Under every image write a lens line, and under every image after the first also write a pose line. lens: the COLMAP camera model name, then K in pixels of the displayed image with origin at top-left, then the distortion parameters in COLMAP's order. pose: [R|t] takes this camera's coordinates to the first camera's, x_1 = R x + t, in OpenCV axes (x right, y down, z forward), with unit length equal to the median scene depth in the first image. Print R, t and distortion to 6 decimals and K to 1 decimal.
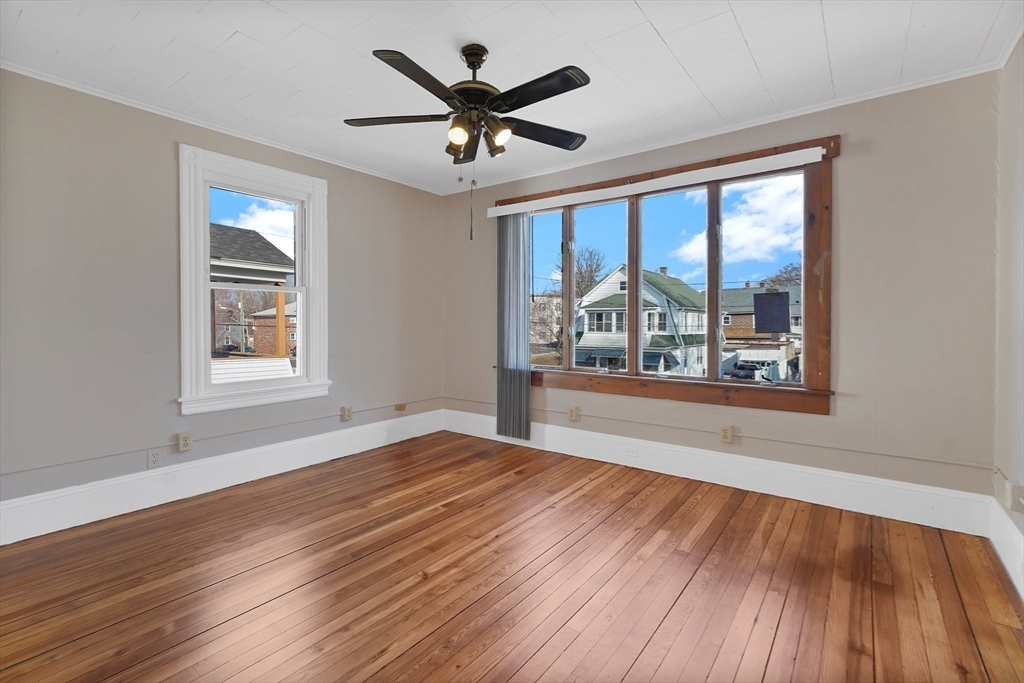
lens RADIAL K [[467.7, 0, 516.6], [0, 467.7, 332.1], [0, 0, 1]] dist [0.000509, 0.000297]
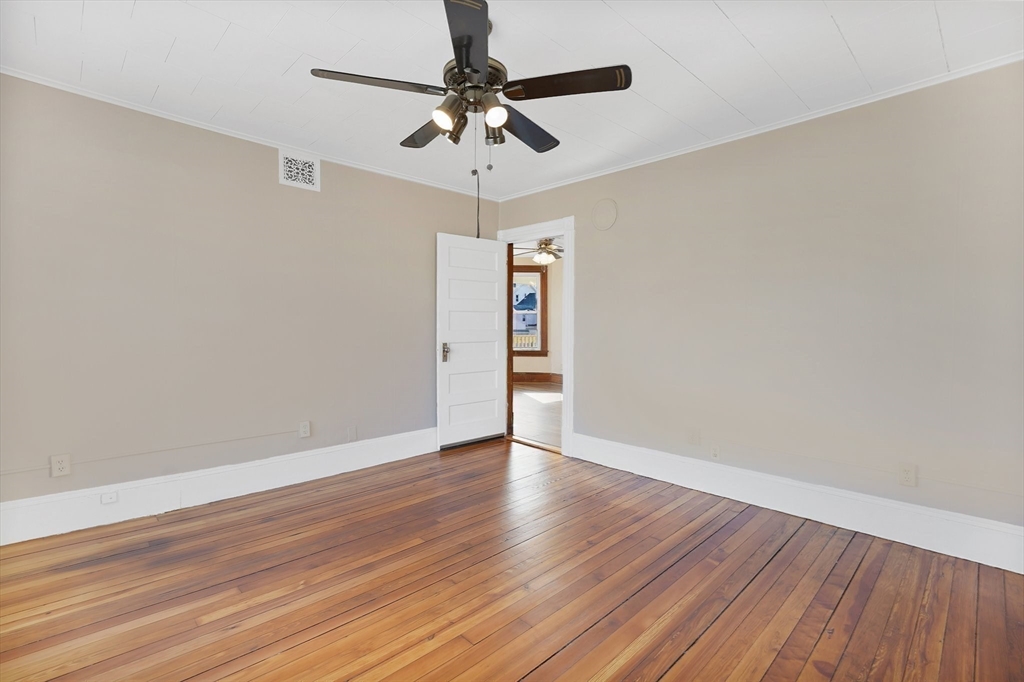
lens RADIAL K [[467.7, 0, 516.6], [0, 467.7, 331.6], [0, 0, 1]] dist [0.000509, 0.000297]
pose [[-0.986927, -0.009036, 0.160912, -0.298529], [-0.003328, 0.999357, 0.035706, -0.049480], [-0.161131, 0.034704, -0.986323, 1.780772]]
